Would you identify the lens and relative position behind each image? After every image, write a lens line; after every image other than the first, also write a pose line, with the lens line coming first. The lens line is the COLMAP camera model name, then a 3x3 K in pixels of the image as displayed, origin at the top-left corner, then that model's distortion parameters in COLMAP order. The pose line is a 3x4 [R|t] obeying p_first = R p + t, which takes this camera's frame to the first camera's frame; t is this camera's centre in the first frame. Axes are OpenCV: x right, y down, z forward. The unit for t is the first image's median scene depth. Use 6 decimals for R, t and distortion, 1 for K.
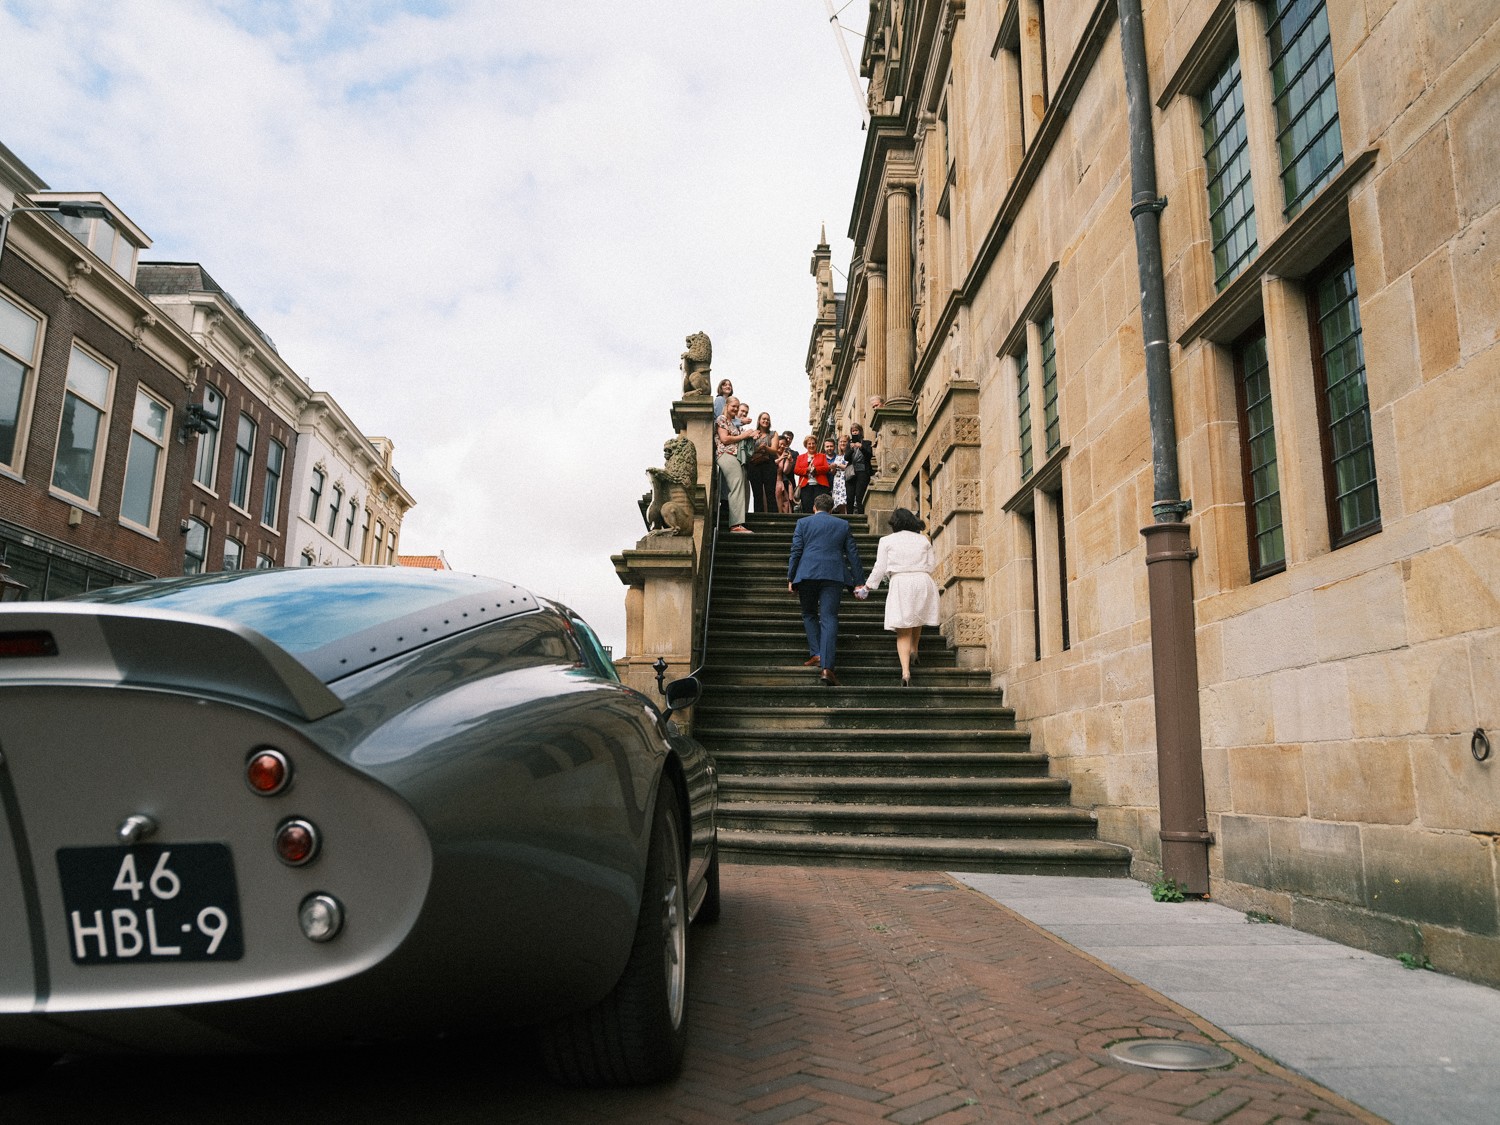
lens RADIAL K [[1103.3, 0, 750.0], [0, 1103.3, 562.5], [0, 0, 1]] dist [-0.031580, 0.030636]
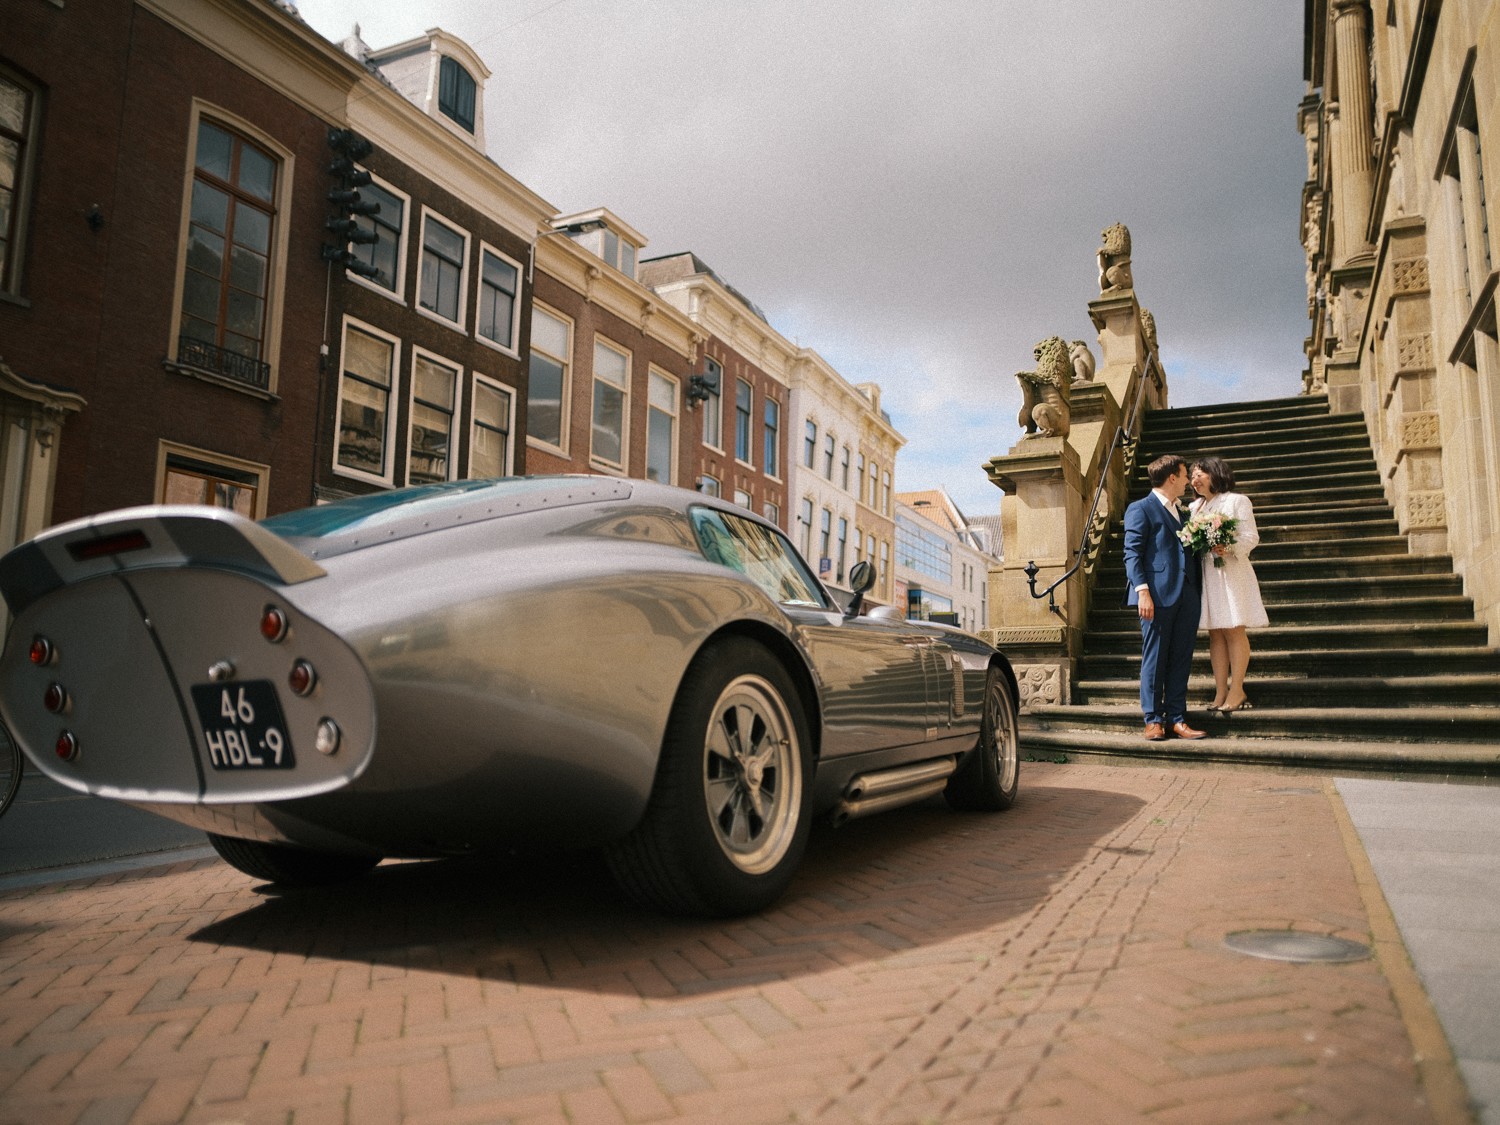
lens RADIAL K [[1076.7, 0, 740.6], [0, 1076.7, 563.8], [0, 0, 1]] dist [-0.020967, 0.011066]
pose [[0.887723, -0.061566, -0.456244, 0.071851], [0.091525, 0.994837, 0.043837, 0.012331], [0.451189, -0.080673, 0.888775, 0.012258]]
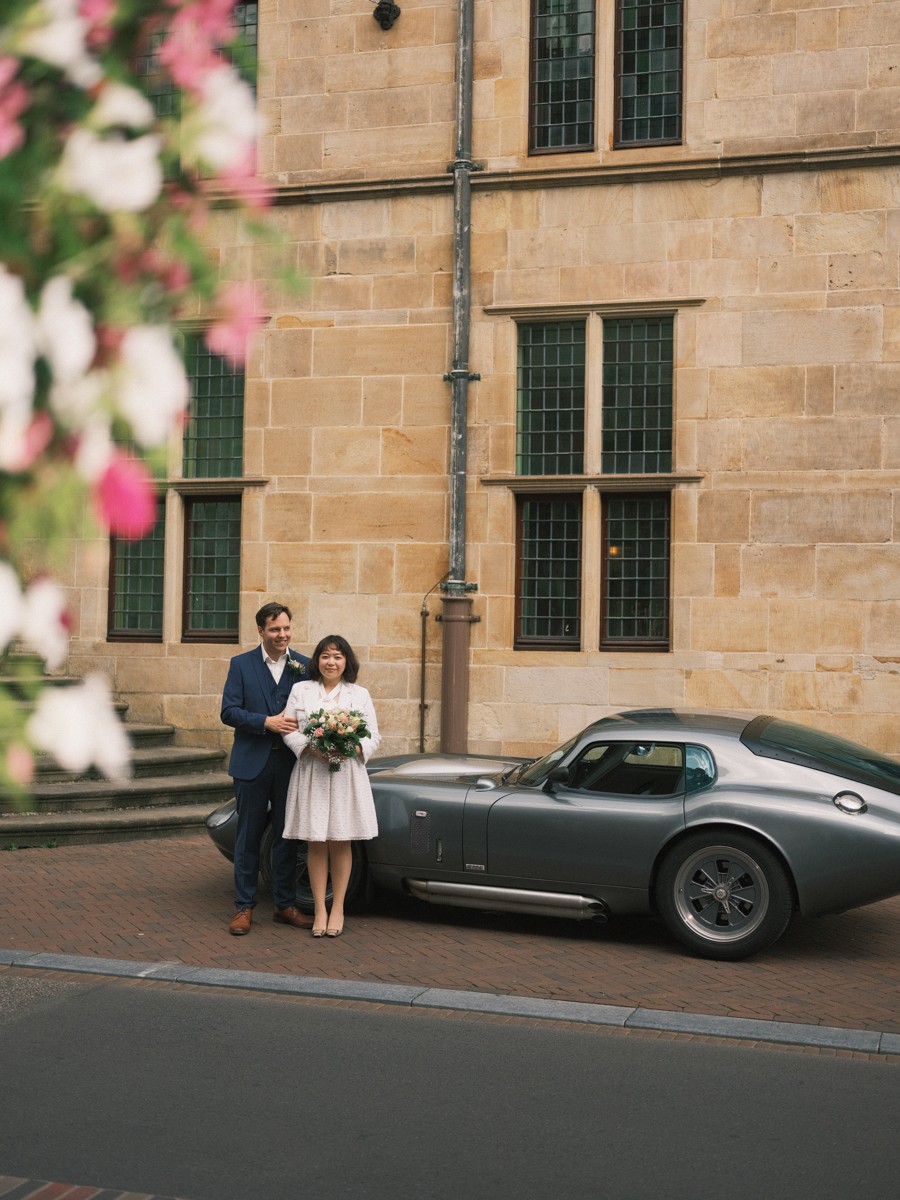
lens RADIAL K [[1588.4, 0, 450.0], [0, 1588.4, 555.6], [0, 0, 1]] dist [-0.006327, 0.060962]
pose [[0.300809, 0.056506, 0.952009, -0.700457], [-0.202204, 0.979326, 0.005764, -0.039869], [-0.932002, -0.194234, 0.306016, 0.132236]]
